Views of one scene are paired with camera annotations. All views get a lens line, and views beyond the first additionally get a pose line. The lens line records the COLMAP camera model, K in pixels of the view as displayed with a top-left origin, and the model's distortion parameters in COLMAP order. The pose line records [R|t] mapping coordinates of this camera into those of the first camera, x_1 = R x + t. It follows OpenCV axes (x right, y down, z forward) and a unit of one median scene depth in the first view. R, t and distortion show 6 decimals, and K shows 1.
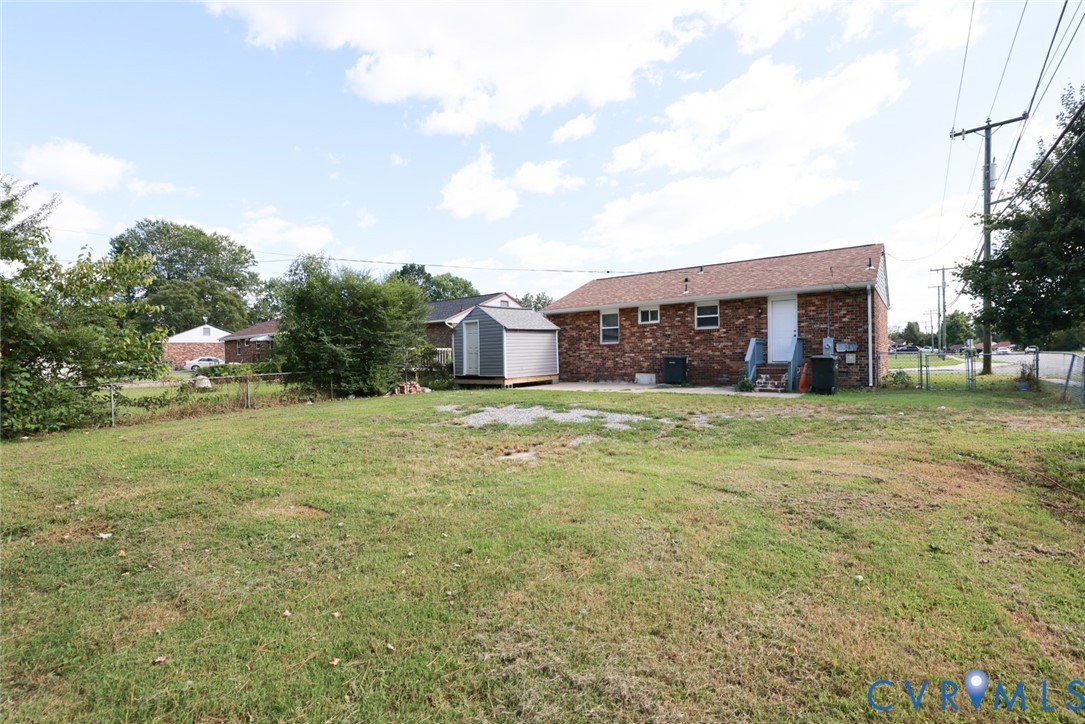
lens RADIAL K [[494.8, 0, 544.4], [0, 494.8, 366.0], [0, 0, 1]] dist [-0.033872, 0.004305]
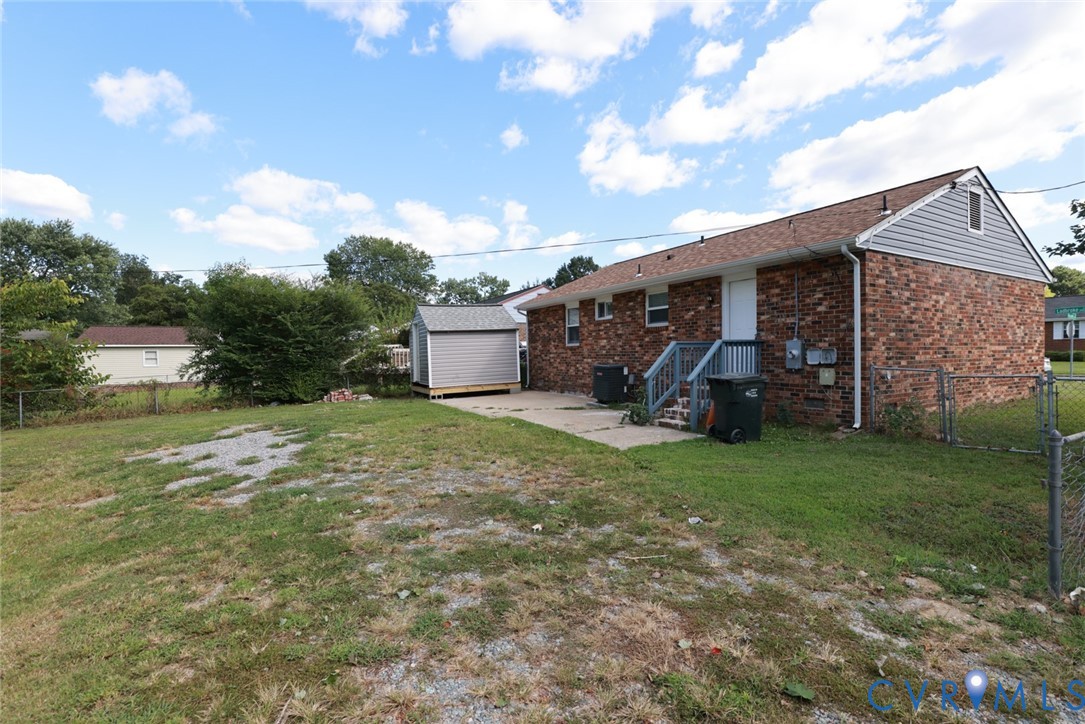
lens RADIAL K [[494.8, 0, 544.4], [0, 494.8, 366.0], [0, 0, 1]] dist [-0.033872, 0.004305]
pose [[0.915380, 0.009651, -0.402474, 0.441546], [-0.000932, 0.999761, 0.021855, -0.031808], [0.402589, -0.019631, 0.915170, 0.272984]]
